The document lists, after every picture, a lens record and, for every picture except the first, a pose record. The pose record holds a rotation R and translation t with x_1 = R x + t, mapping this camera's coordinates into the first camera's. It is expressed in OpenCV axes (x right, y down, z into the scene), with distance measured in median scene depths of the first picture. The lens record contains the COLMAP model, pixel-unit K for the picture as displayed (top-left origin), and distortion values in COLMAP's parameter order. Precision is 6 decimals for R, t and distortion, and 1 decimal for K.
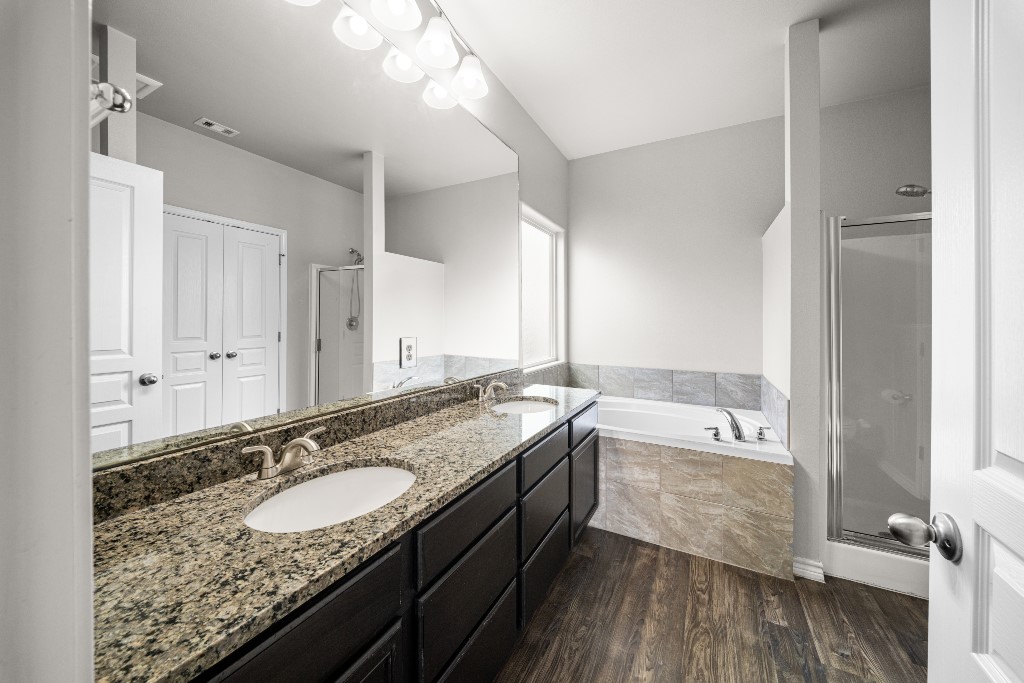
lens RADIAL K [[367.3, 0, 515.5], [0, 367.3, 318.7], [0, 0, 1]] dist [0.000005, -0.000397]
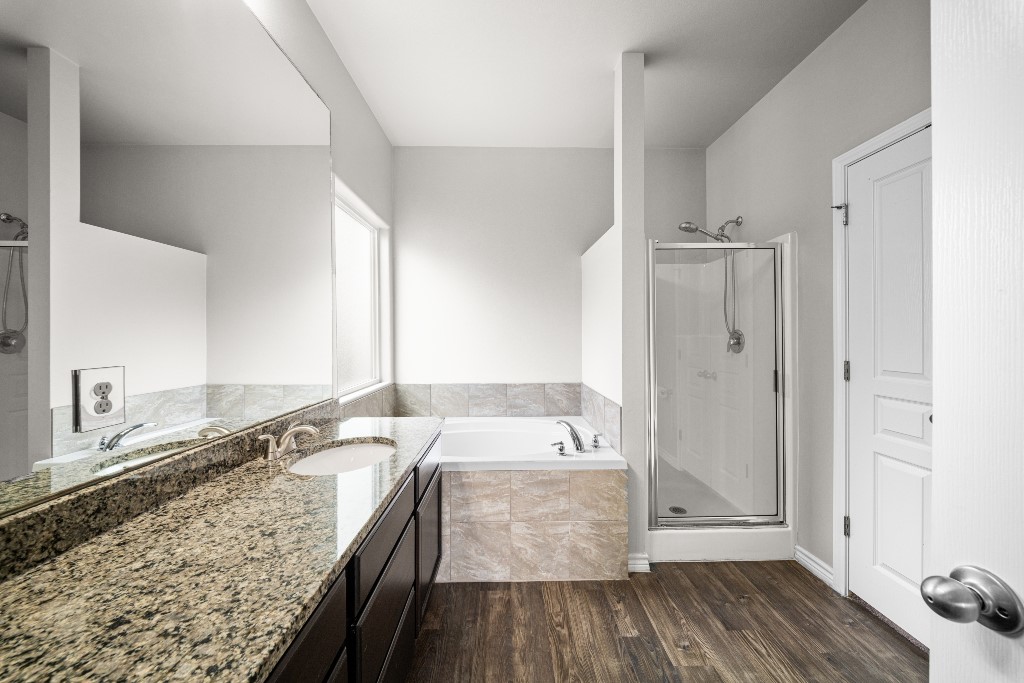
lens RADIAL K [[357.1, 0, 513.1], [0, 357.1, 332.8], [0, 0, 1]] dist [0.008170, -0.006127]
pose [[0.875161, -0.004583, 0.483810, -0.025994], [0.004485, 0.999989, 0.001360, 0.003415], [-0.483811, 0.000980, 0.875172, 0.238600]]
